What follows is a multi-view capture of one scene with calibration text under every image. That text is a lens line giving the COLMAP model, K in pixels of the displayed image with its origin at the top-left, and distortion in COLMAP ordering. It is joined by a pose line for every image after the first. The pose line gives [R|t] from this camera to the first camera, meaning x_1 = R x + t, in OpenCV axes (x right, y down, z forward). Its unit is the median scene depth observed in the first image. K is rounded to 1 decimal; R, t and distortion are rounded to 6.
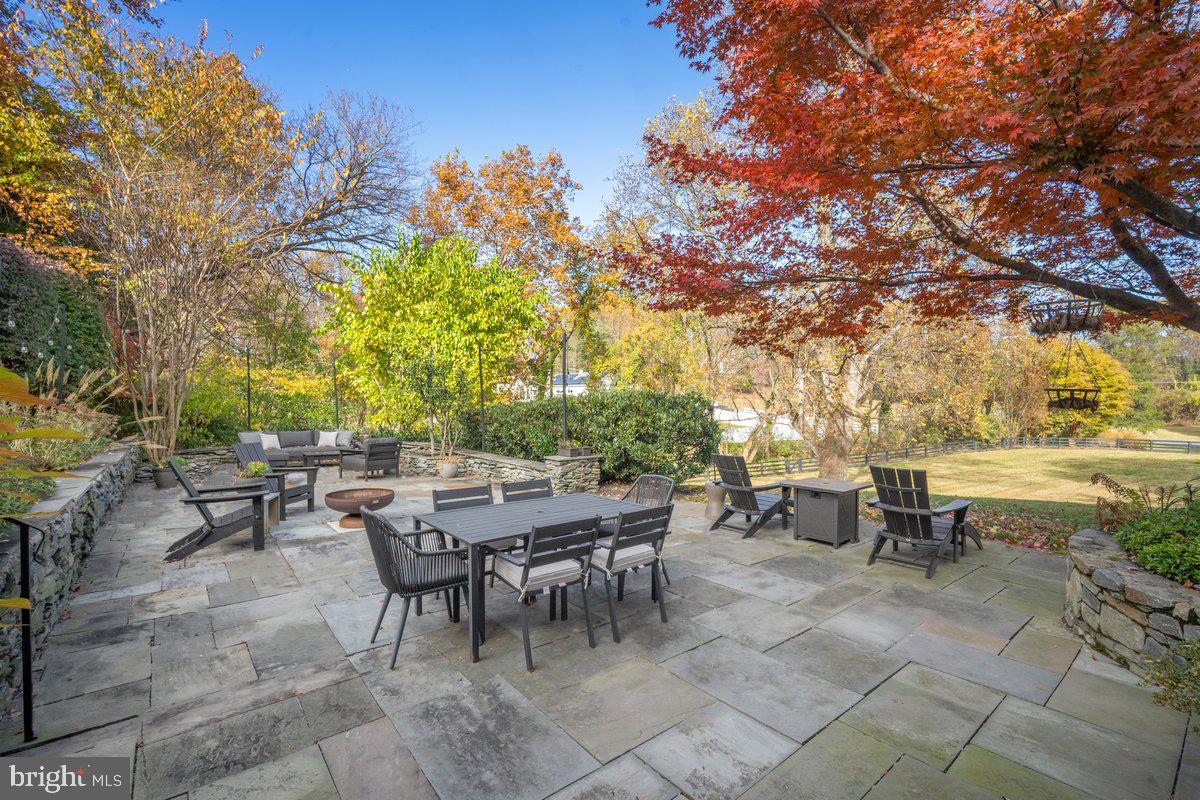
lens RADIAL K [[520.1, 0, 600.0], [0, 520.1, 400.0], [0, 0, 1]] dist [0.000143, 0.000047]
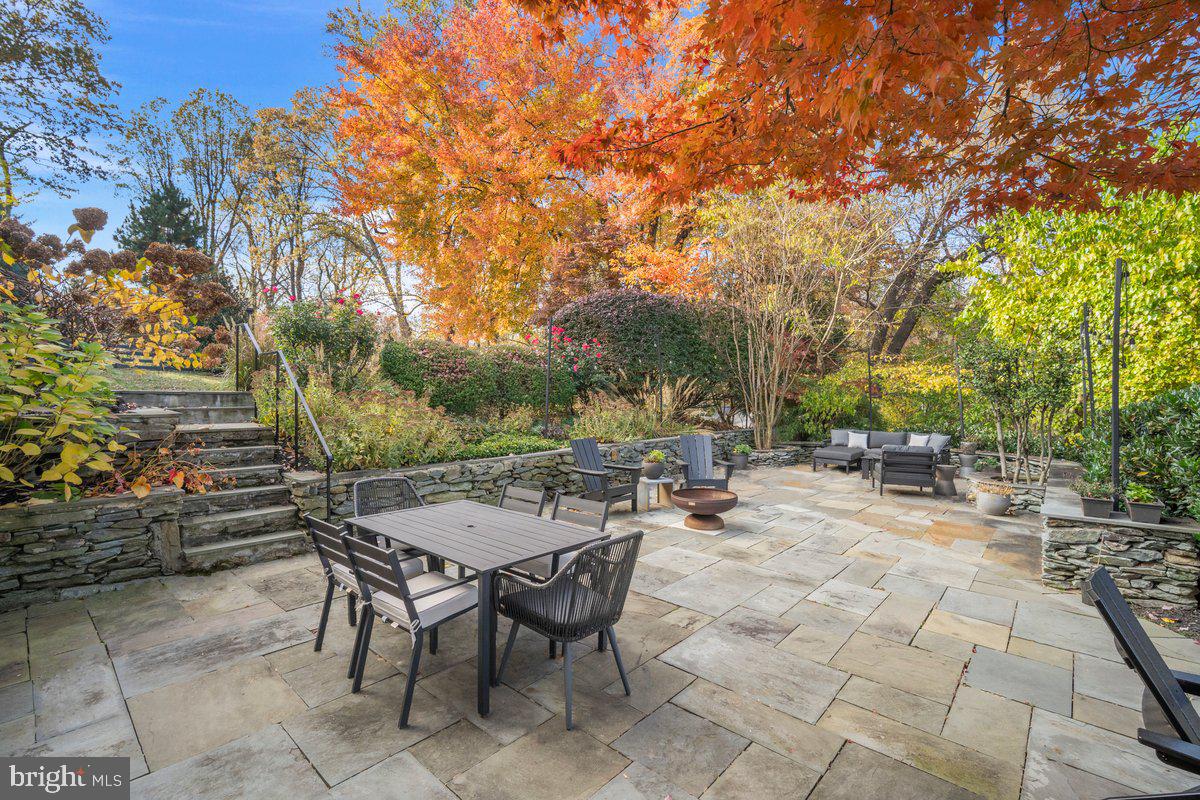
lens RADIAL K [[520.1, 0, 600.0], [0, 520.1, 400.0], [0, 0, 1]] dist [0.000143, 0.000047]
pose [[0.166771, 0.002567, -0.985992, 0.258988], [0.002186, 0.999993, 0.002973, -0.000797], [0.985993, -0.002651, 0.166764, 0.351204]]
